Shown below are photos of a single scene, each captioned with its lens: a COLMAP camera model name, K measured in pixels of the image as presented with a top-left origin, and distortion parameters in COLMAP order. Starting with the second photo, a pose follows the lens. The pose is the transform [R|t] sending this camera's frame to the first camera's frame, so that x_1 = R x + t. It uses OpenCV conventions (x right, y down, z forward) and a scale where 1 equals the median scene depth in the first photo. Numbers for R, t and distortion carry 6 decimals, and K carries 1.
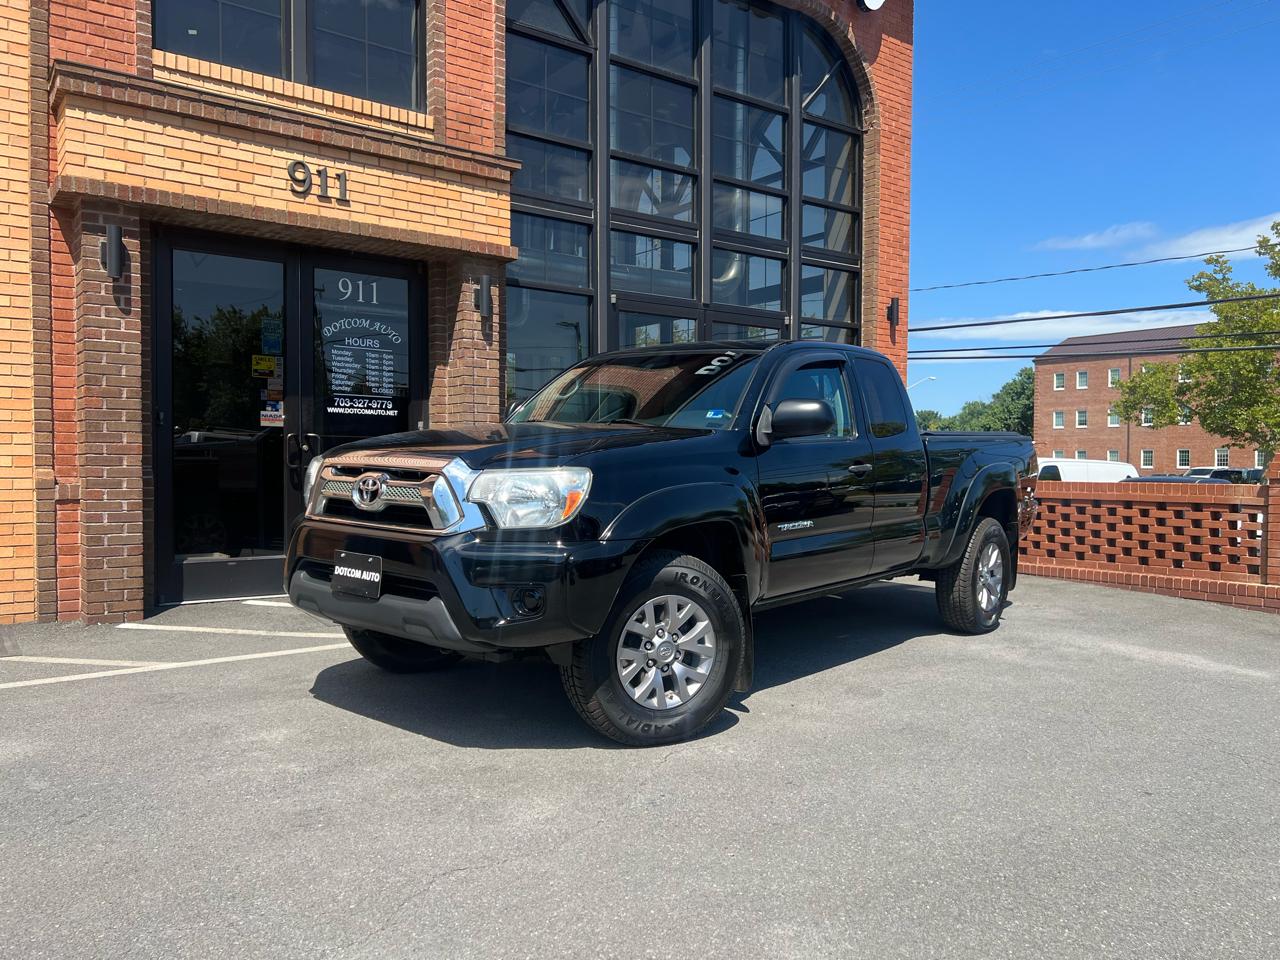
lens RADIAL K [[963.1, 0, 639.6], [0, 963.1, 484.0], [0, 0, 1]] dist [0.047696, -0.049265]
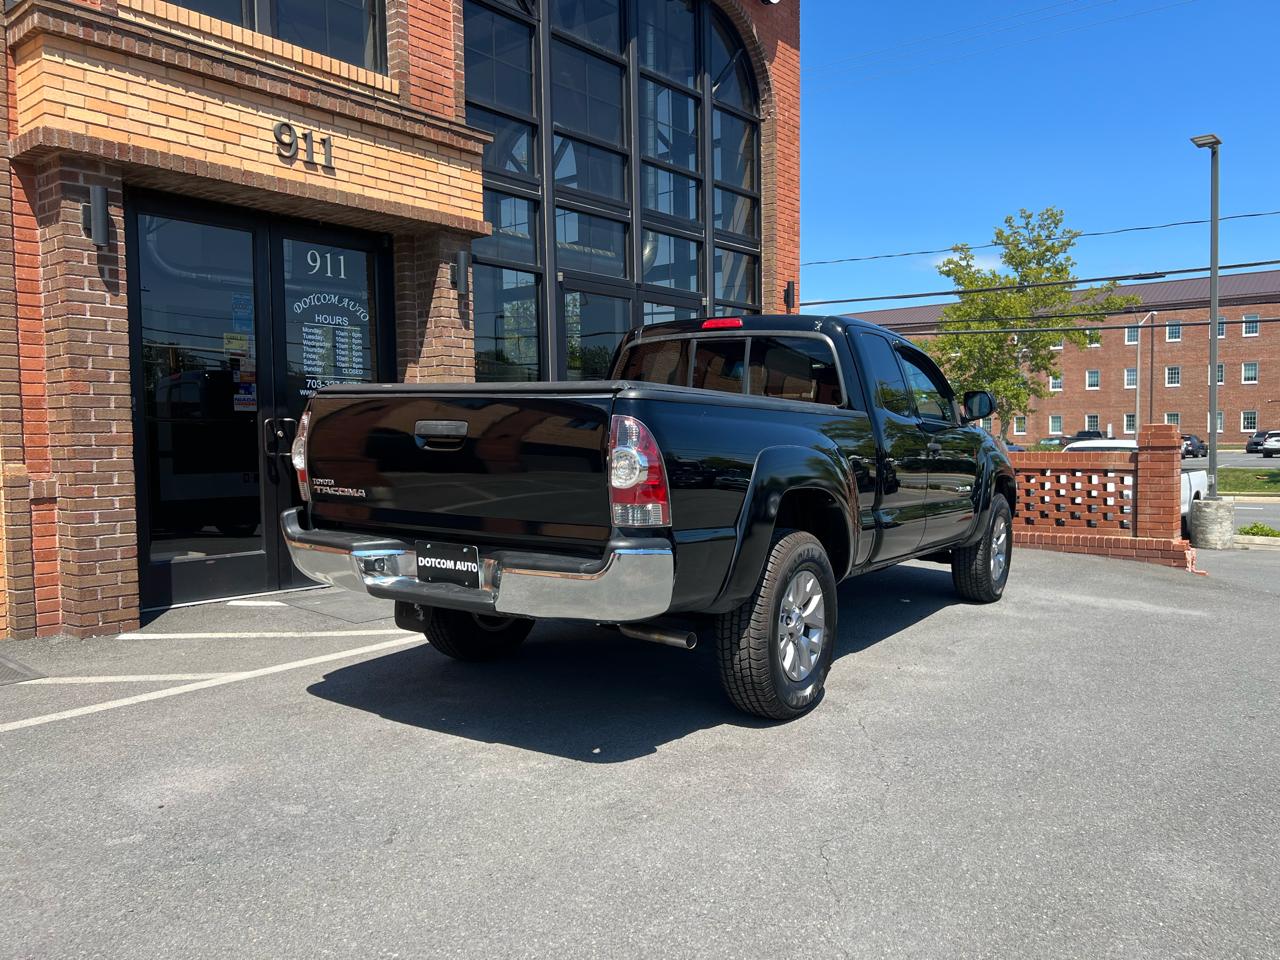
lens RADIAL K [[968.1, 0, 641.9], [0, 968.1, 481.5], [0, 0, 1]] dist [0.042701, -0.047609]
pose [[0.970076, -0.027868, 0.241197, -0.245114], [0.021962, 0.999390, 0.027139, -0.009821], [-0.241807, -0.021030, 0.970097, 0.012778]]
